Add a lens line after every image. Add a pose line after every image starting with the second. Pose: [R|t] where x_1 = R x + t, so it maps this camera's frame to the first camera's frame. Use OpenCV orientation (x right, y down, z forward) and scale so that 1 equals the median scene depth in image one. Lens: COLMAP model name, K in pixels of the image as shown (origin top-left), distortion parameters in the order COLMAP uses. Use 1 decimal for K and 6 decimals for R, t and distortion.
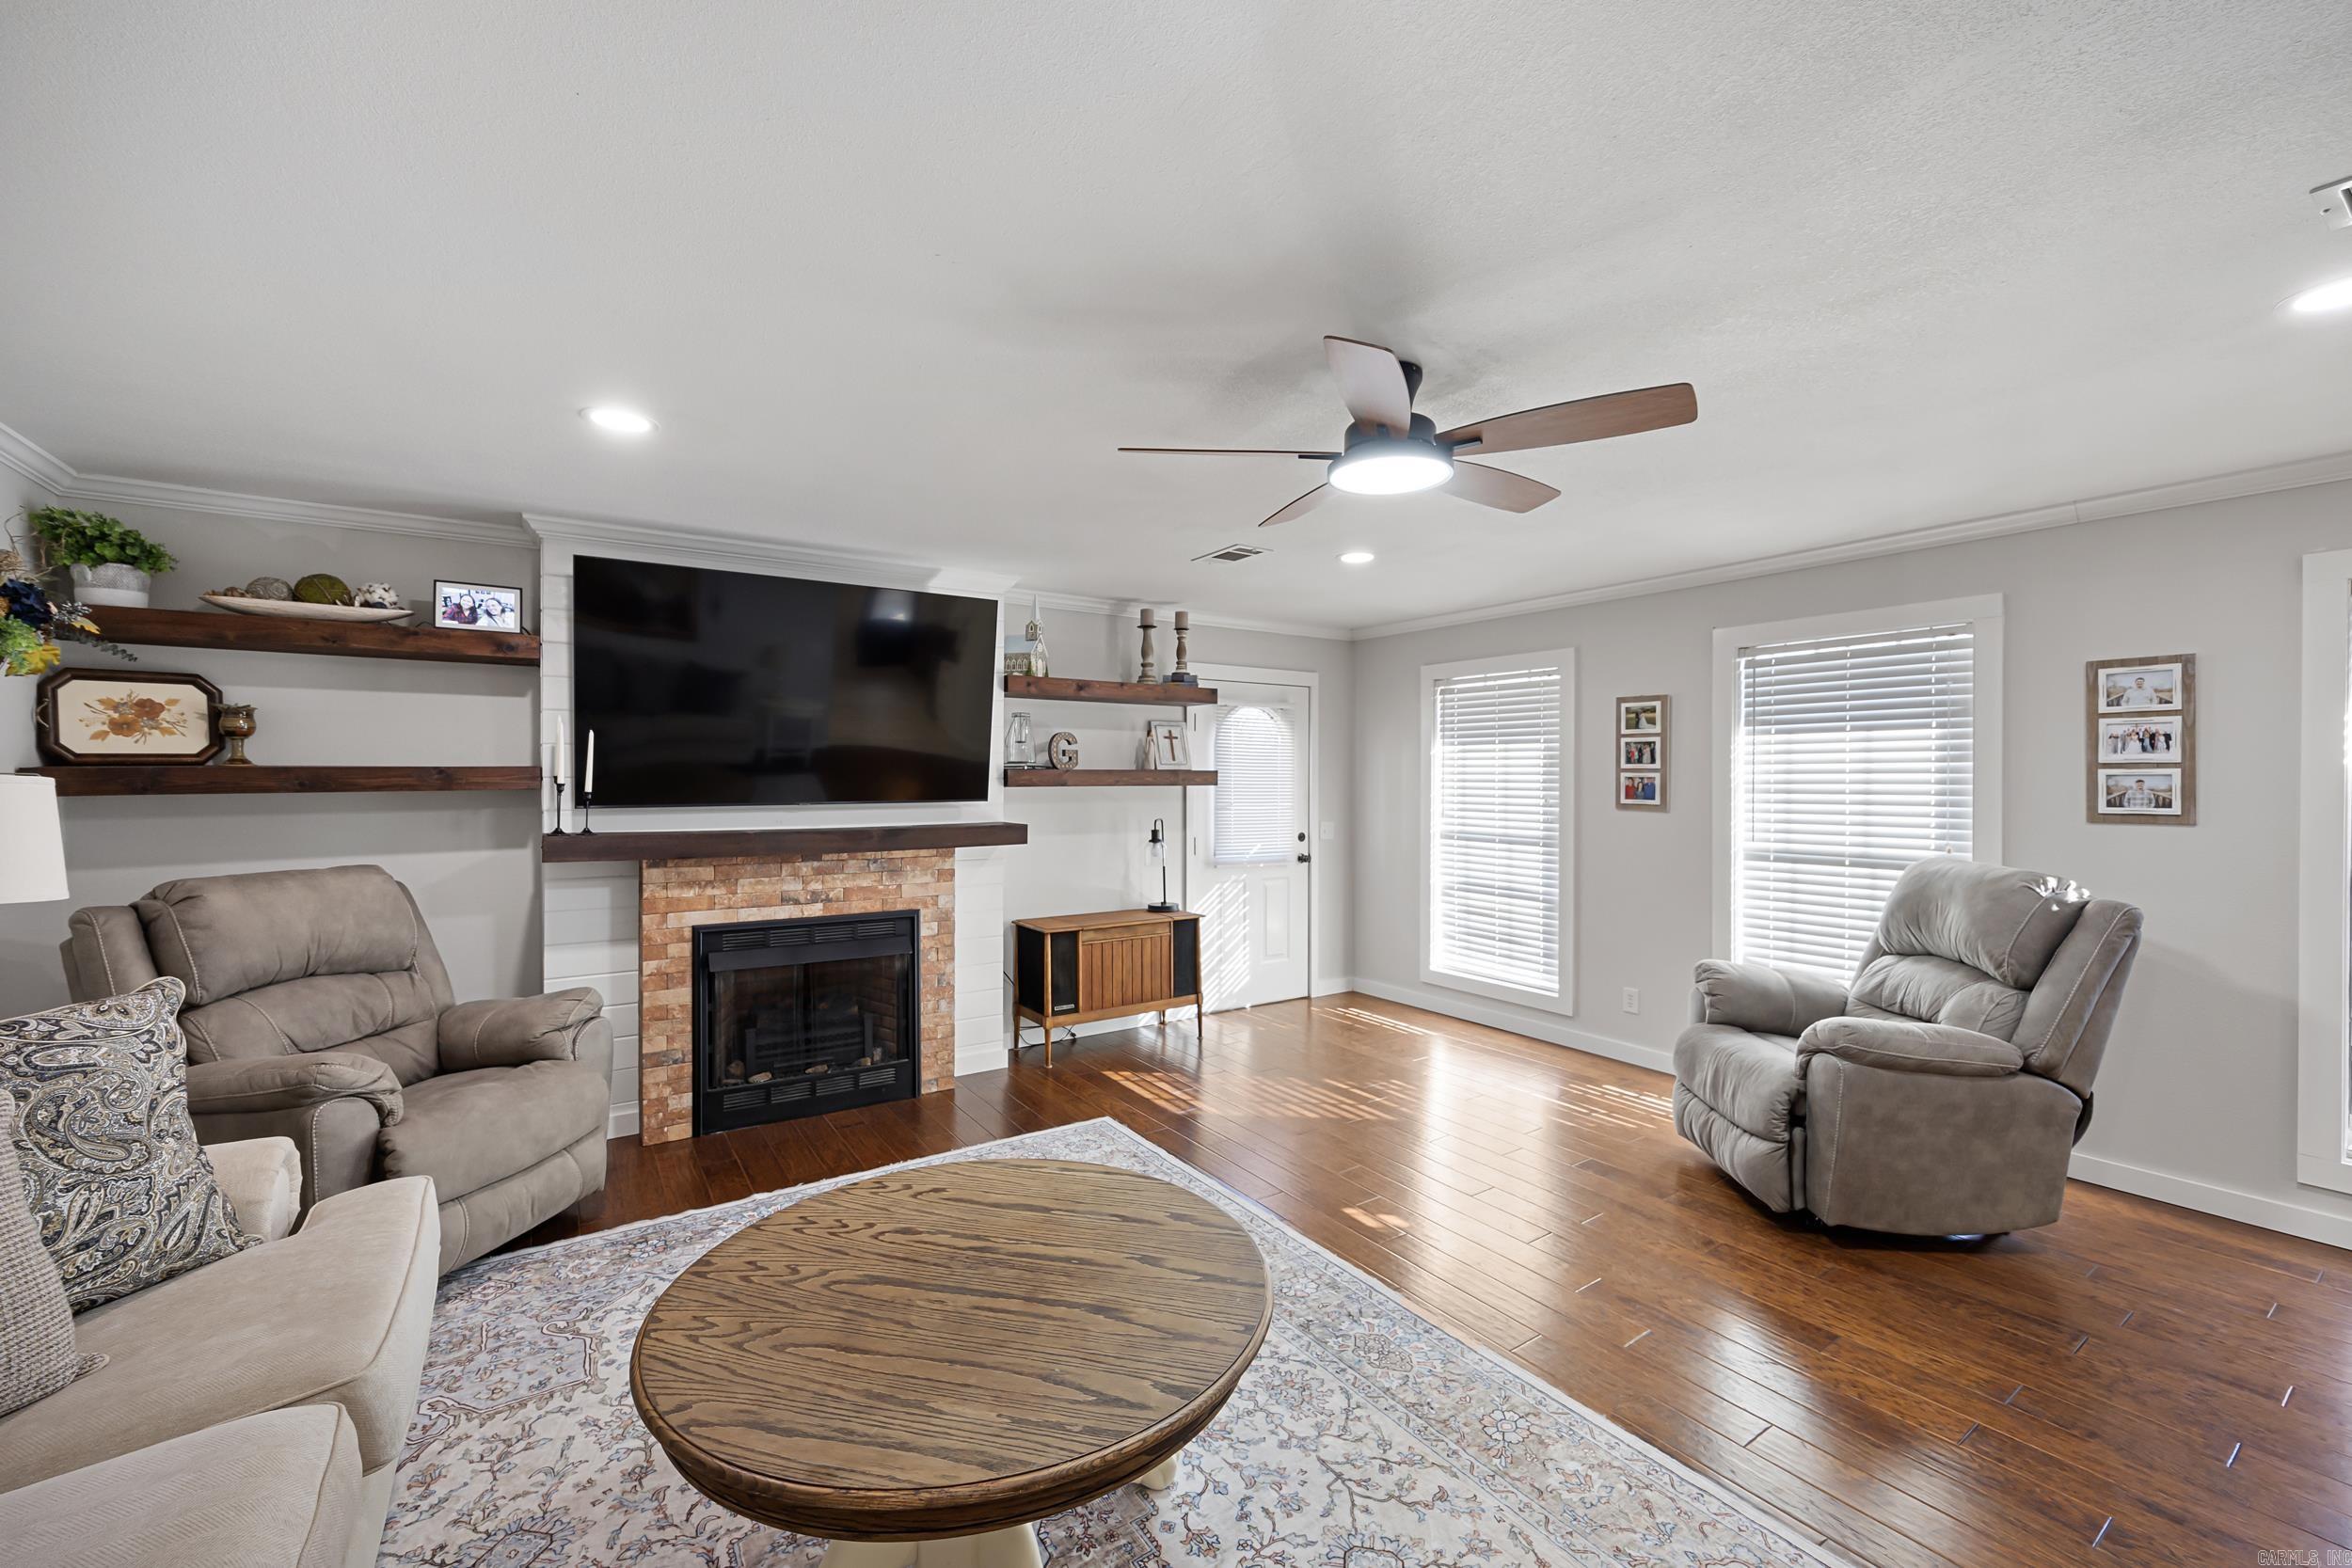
lens RADIAL K [[942.4, 0, 1176.0], [0, 942.4, 784.0], [0, 0, 1]] dist [-0.001544, -0.000048]
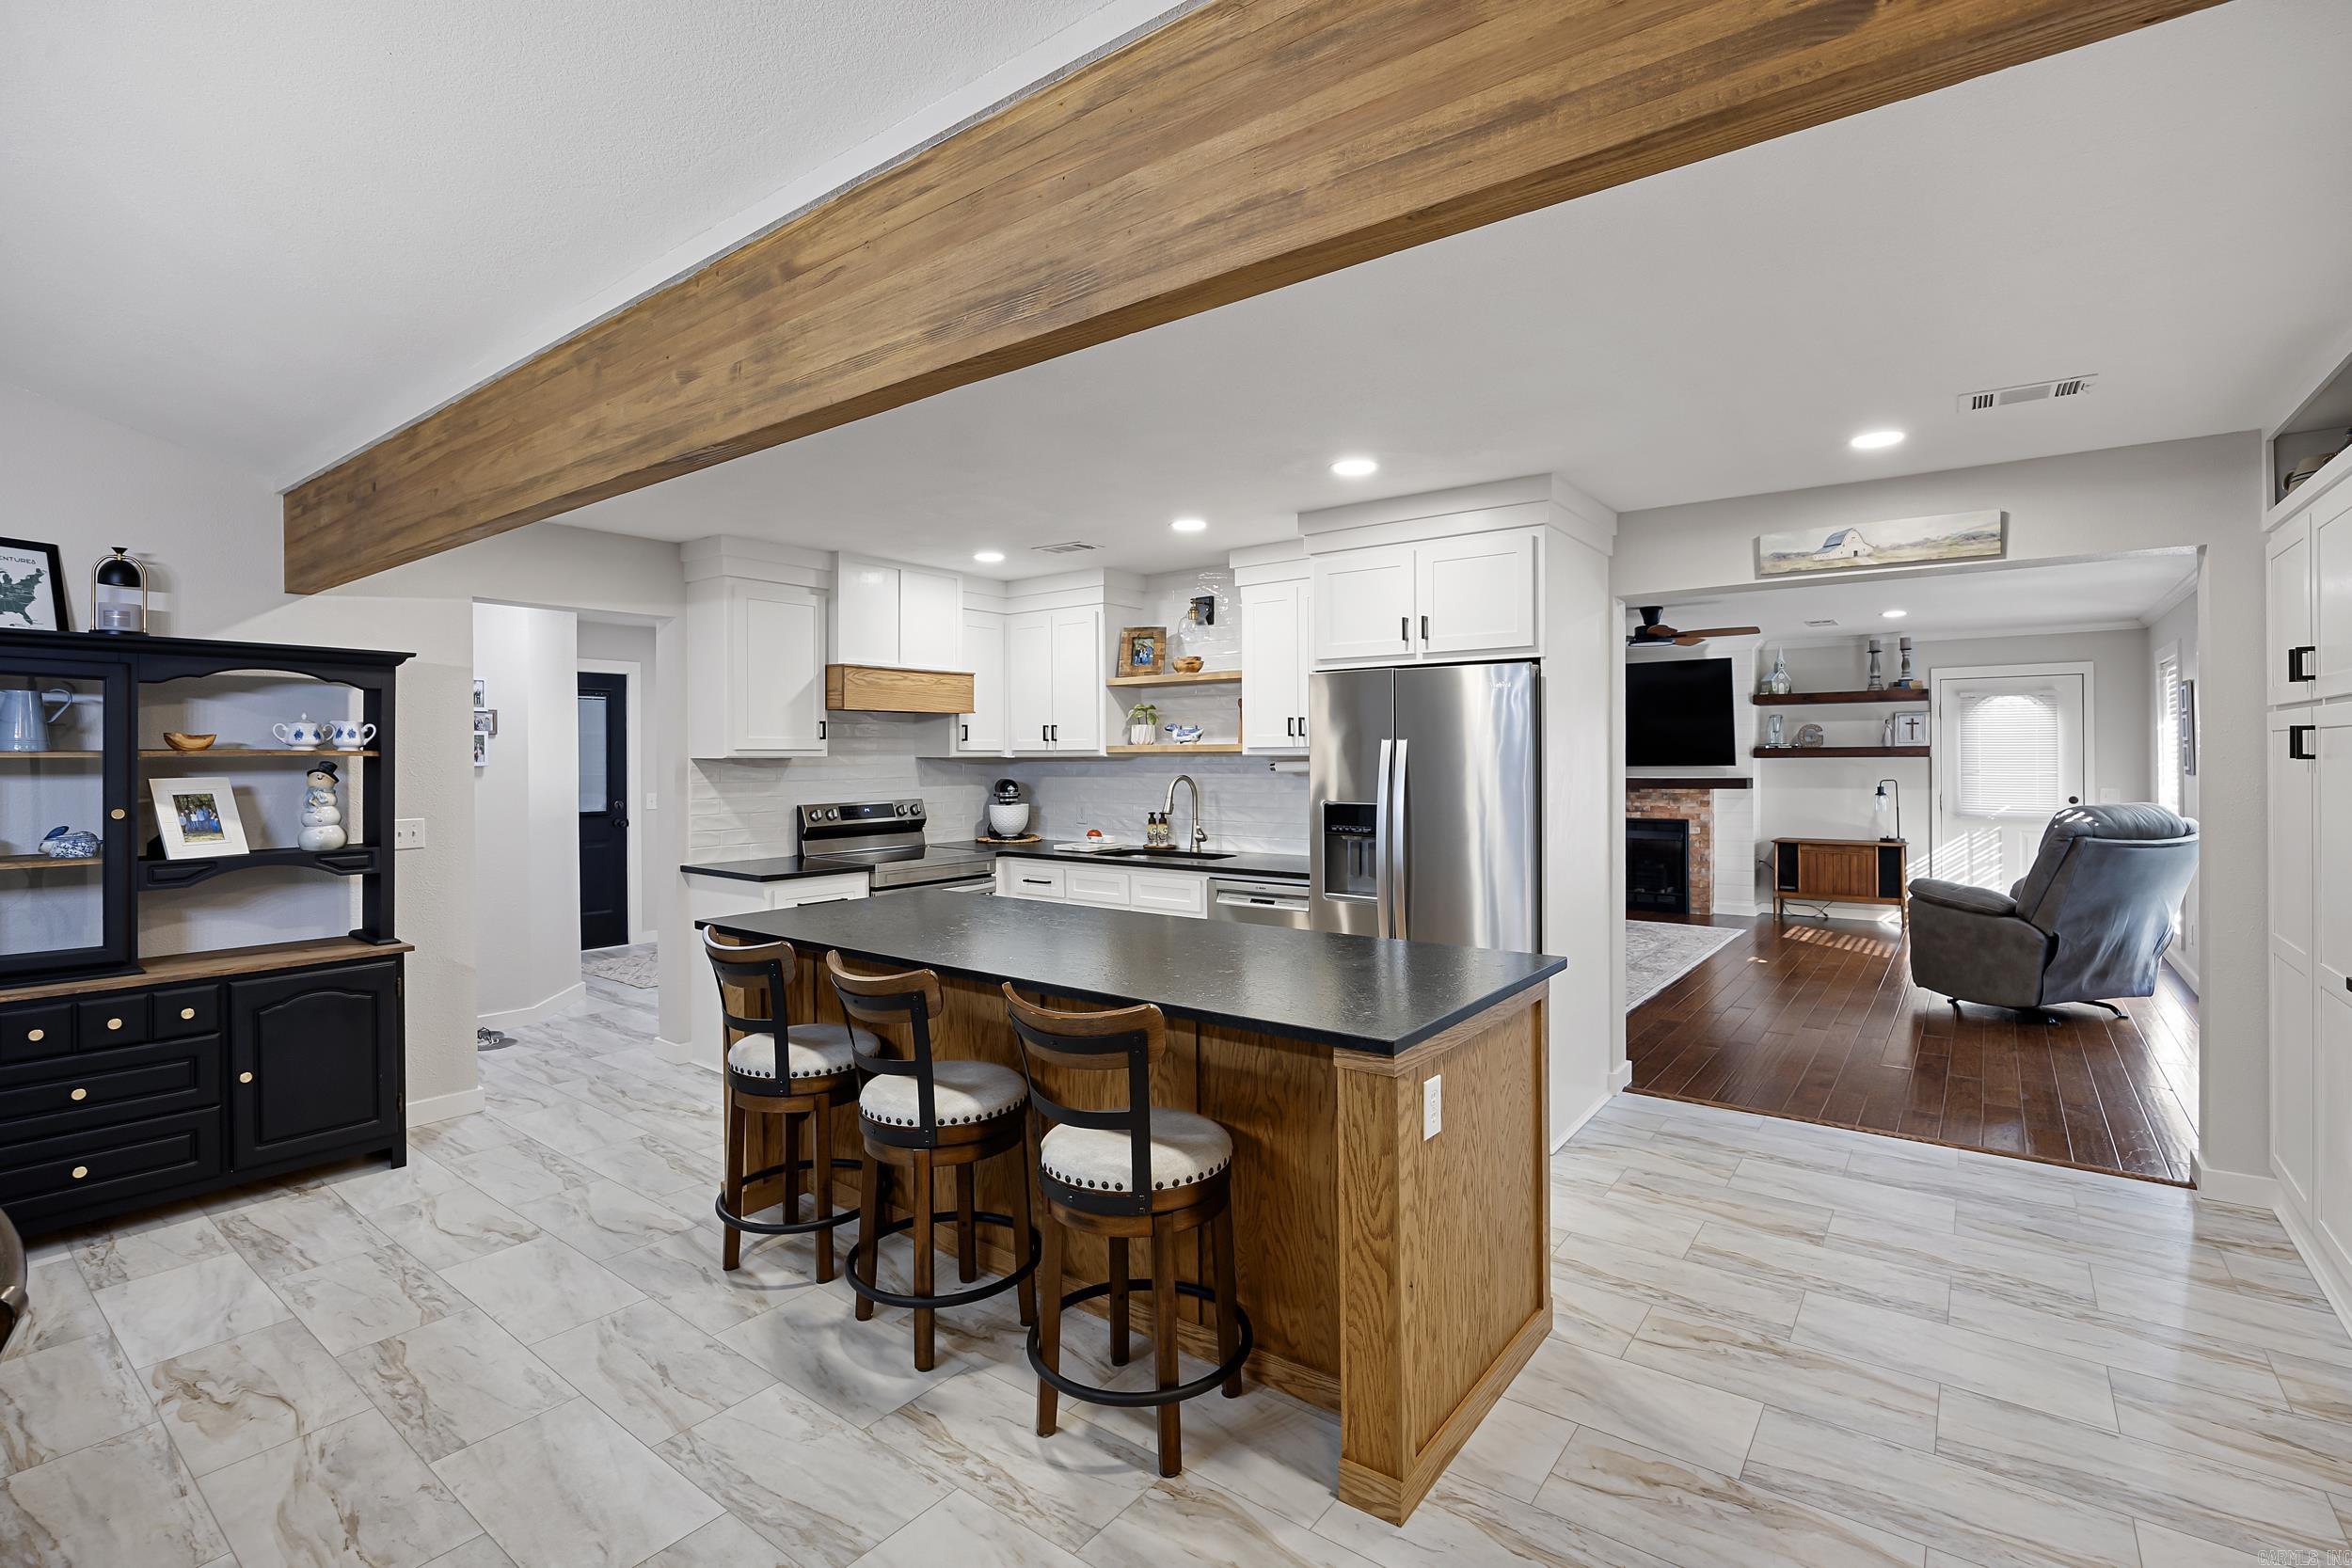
lens RADIAL K [[1070.1, 0, 1196.9], [0, 1070.1, 758.0], [0, 0, 1]] dist [-0.012337, 0.000035]
pose [[0.329413, -0.005499, -0.944170, 1.524401], [-0.001152, 0.999980, -0.006226, 0.018552], [0.944185, 0.003138, 0.329400, -0.723527]]
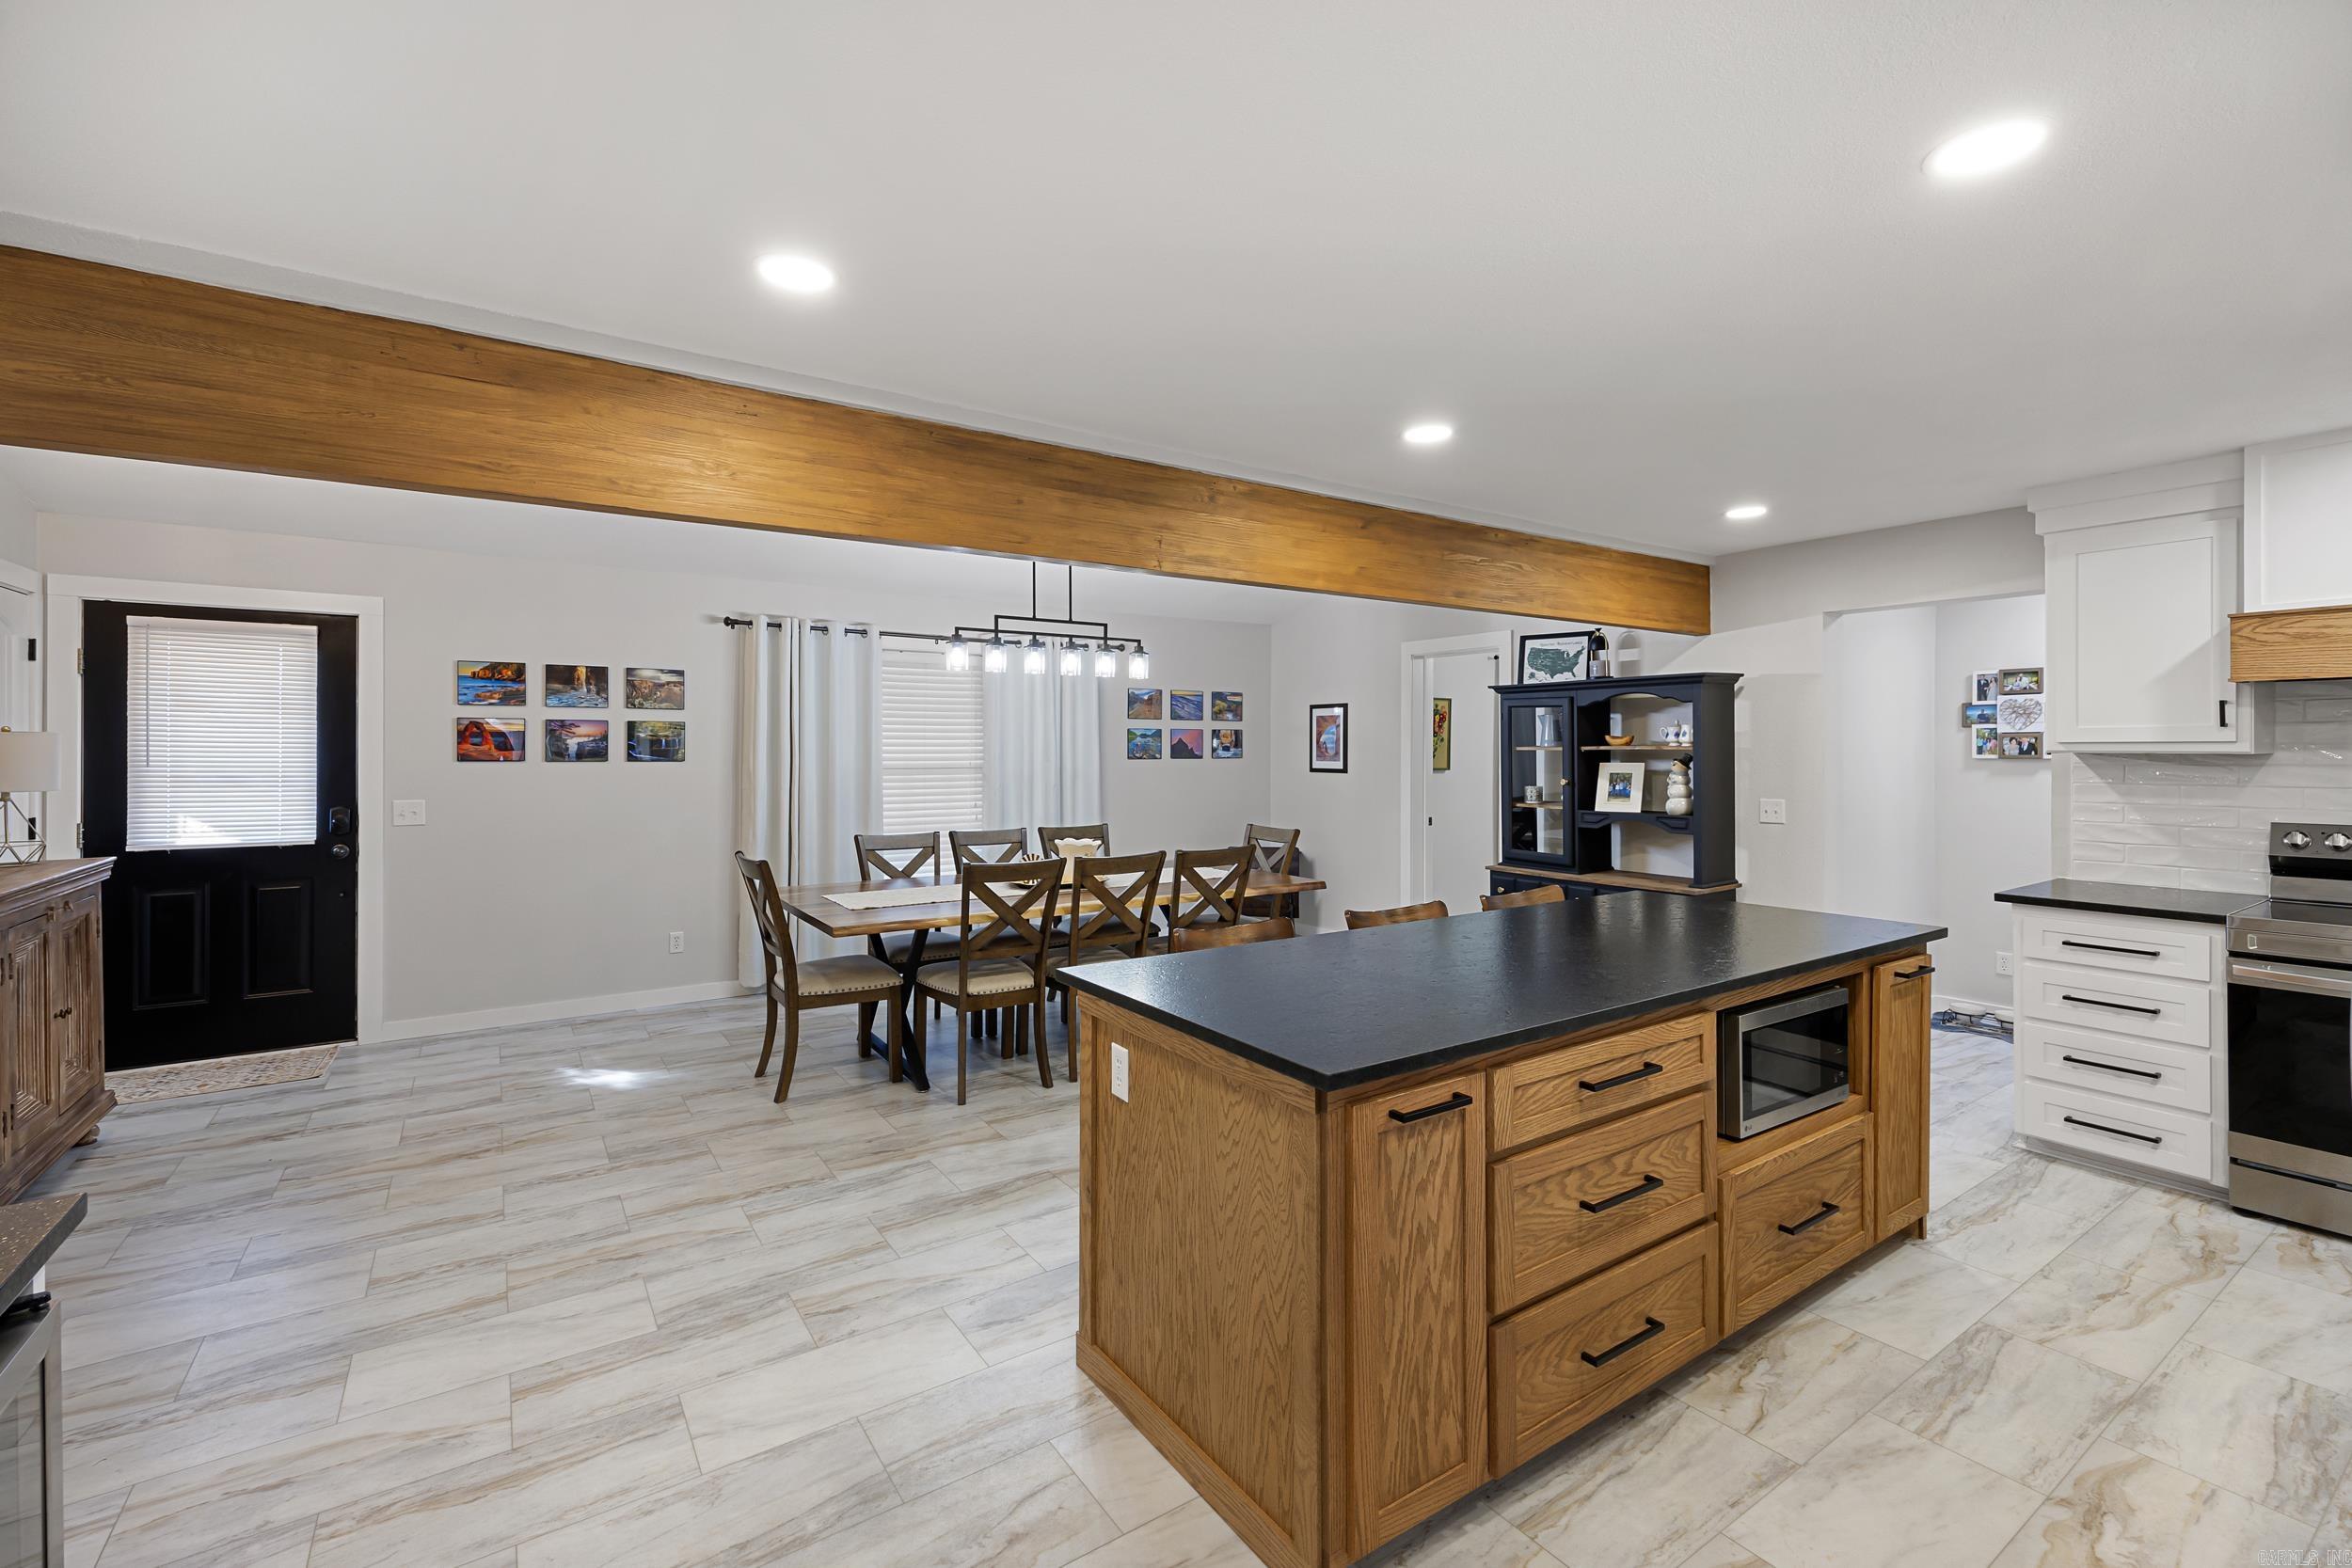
lens RADIAL K [[1003.7, 0, 1170.5], [0, 1003.7, 750.3], [0, 0, 1]] dist [0.010945, -0.000063]
pose [[-0.999975, -0.005575, 0.004417, 1.056140], [-0.005535, 0.999944, 0.008973, 0.006222], [-0.004466, 0.008949, -0.999950, 0.078404]]
